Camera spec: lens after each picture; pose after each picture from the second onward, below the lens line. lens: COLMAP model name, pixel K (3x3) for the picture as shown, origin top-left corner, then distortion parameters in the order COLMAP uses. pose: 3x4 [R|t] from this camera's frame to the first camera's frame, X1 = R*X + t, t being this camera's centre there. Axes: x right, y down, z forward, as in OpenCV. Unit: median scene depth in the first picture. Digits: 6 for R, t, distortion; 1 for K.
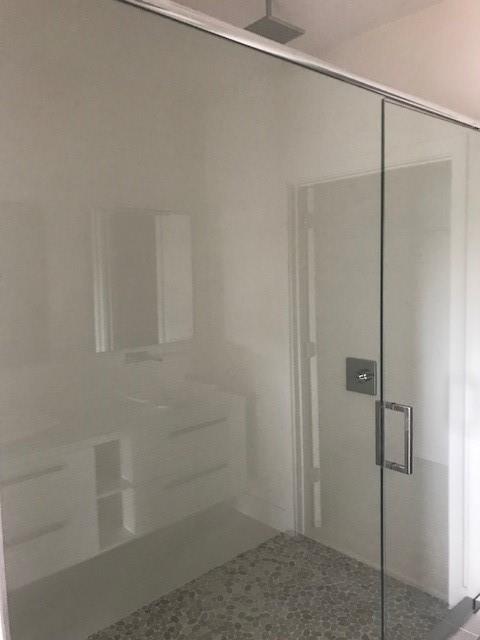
lens RADIAL K [[524.9, 0, 240.0], [0, 524.9, 320.0], [0, 0, 1]] dist [0.061681, -0.084728]
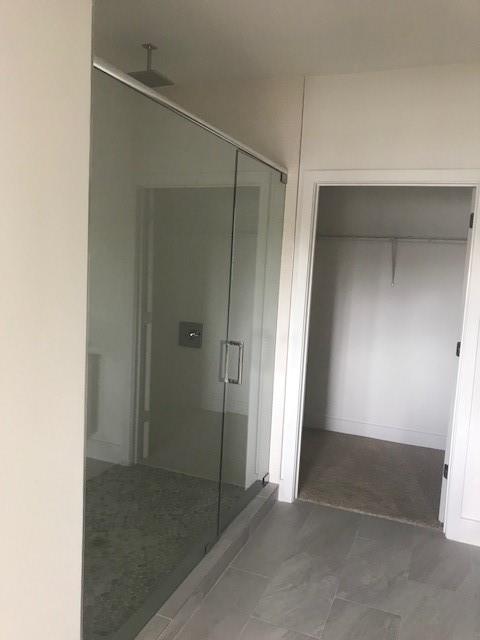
lens RADIAL K [[516.6, 0, 240.0], [0, 516.6, 320.0], [0, 0, 1]] dist [-0.098559, -0.001517]
pose [[0.904589, 0.019066, 0.425858, -0.218099], [-0.026001, 0.999607, 0.010477, 0.051634], [-0.425490, -0.020550, 0.904730, -0.249484]]
